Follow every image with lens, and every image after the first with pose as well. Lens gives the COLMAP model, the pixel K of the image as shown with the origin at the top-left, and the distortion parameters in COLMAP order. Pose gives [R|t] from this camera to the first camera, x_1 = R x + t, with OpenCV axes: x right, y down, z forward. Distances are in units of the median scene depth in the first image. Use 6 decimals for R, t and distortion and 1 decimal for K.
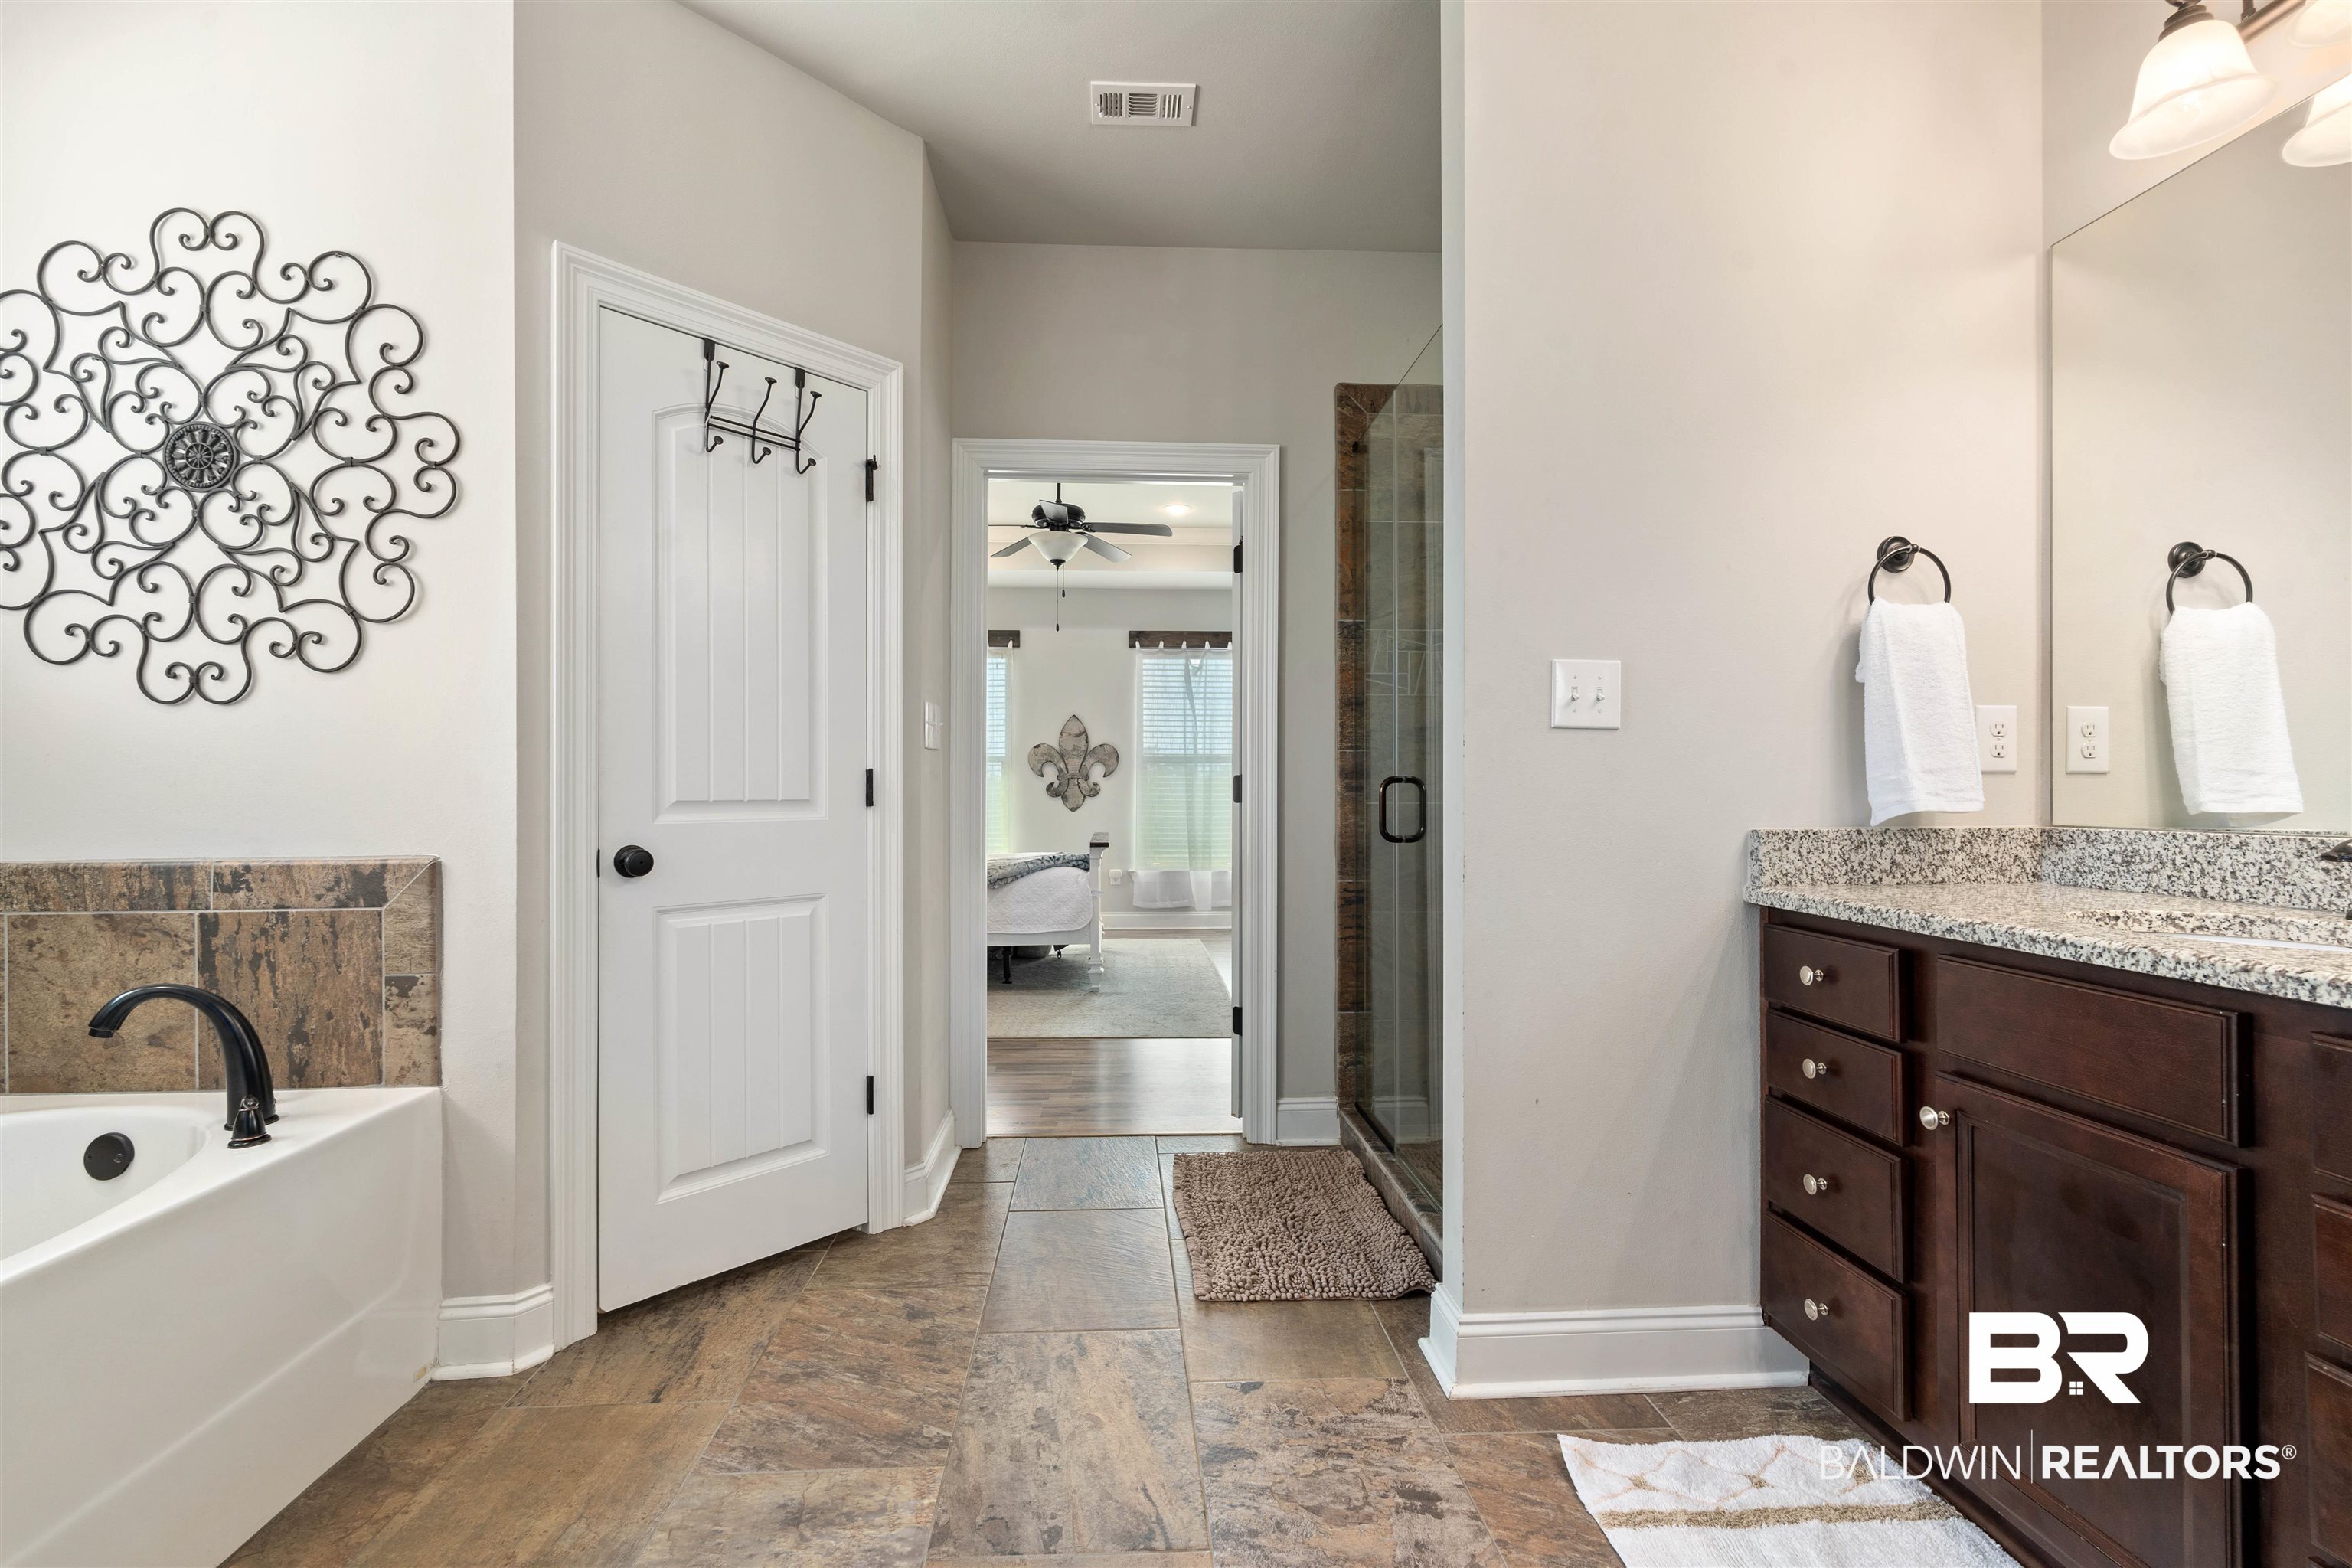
lens RADIAL K [[1032.5, 0, 1170.5], [0, 1032.5, 786.2], [0, 0, 1]] dist [-0.002368, 0.000193]
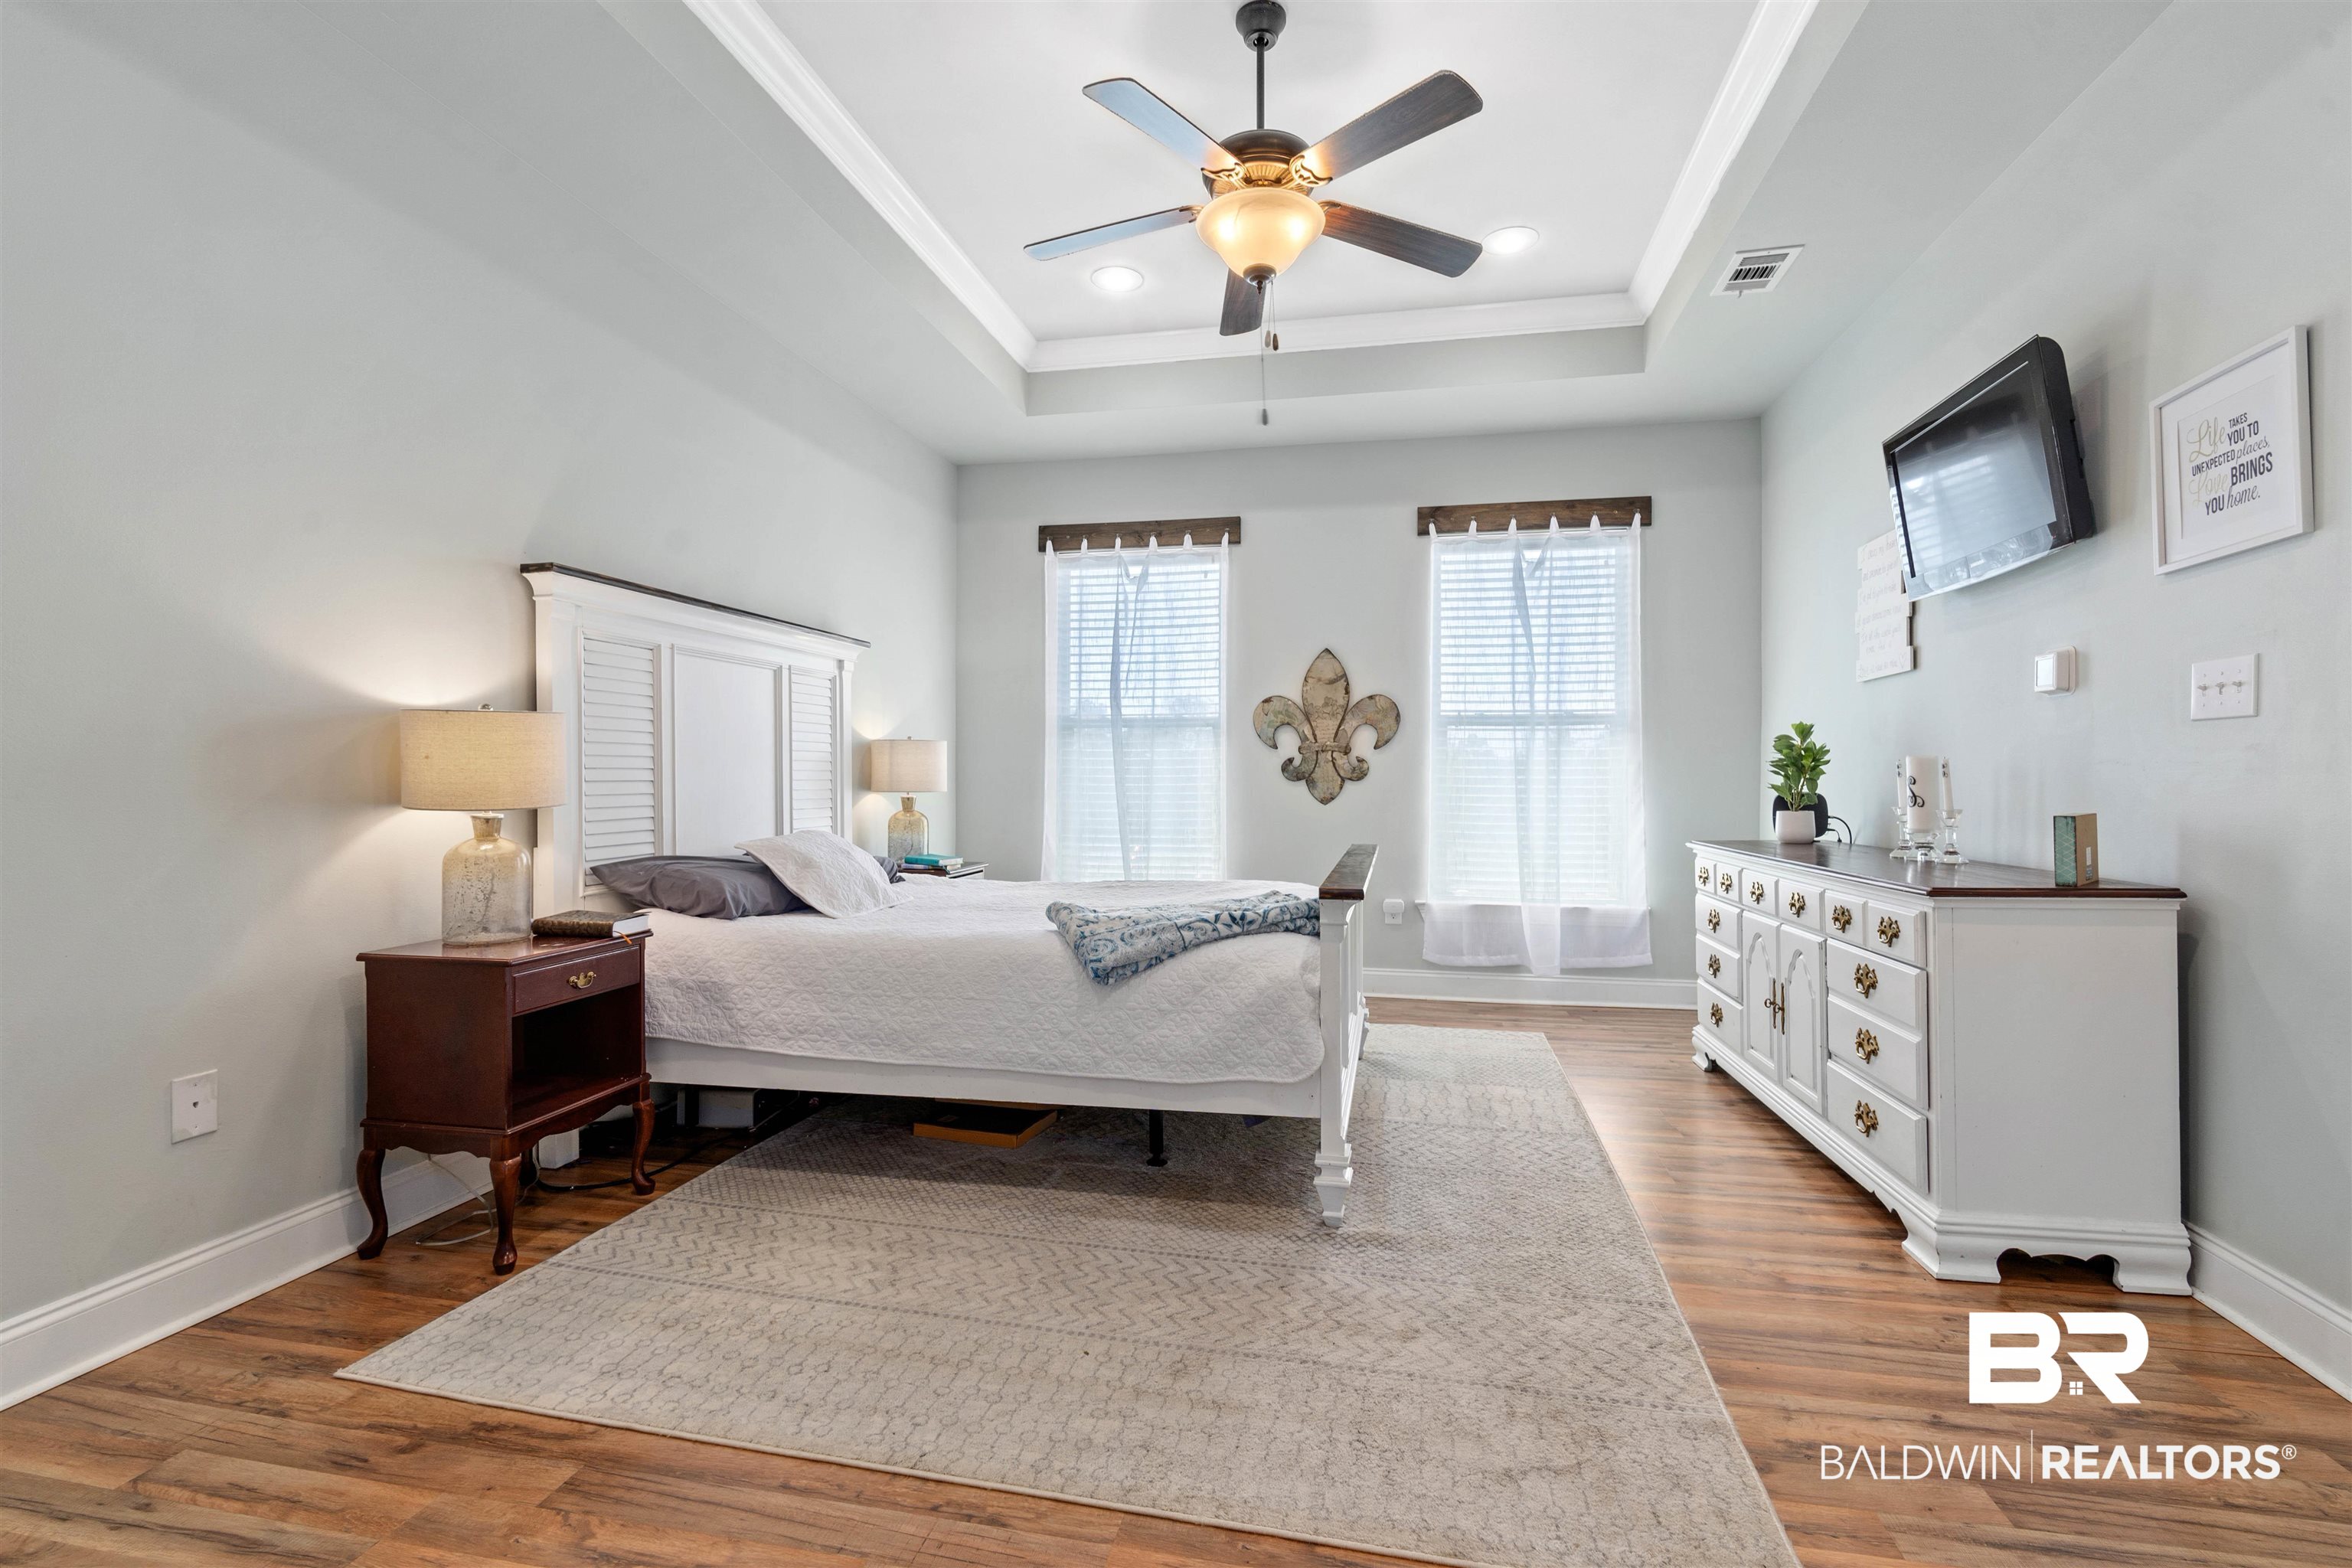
lens RADIAL K [[1032.5, 0, 1176.3], [0, 1032.5, 776.3], [0, 0, 1]] dist [-0.002368, 0.000193]
pose [[0.963448, 0.002505, -0.267884, -0.014097], [-0.002281, 0.999997, 0.001147, 0.007109], [0.267886, -0.000494, 0.963451, 0.379383]]
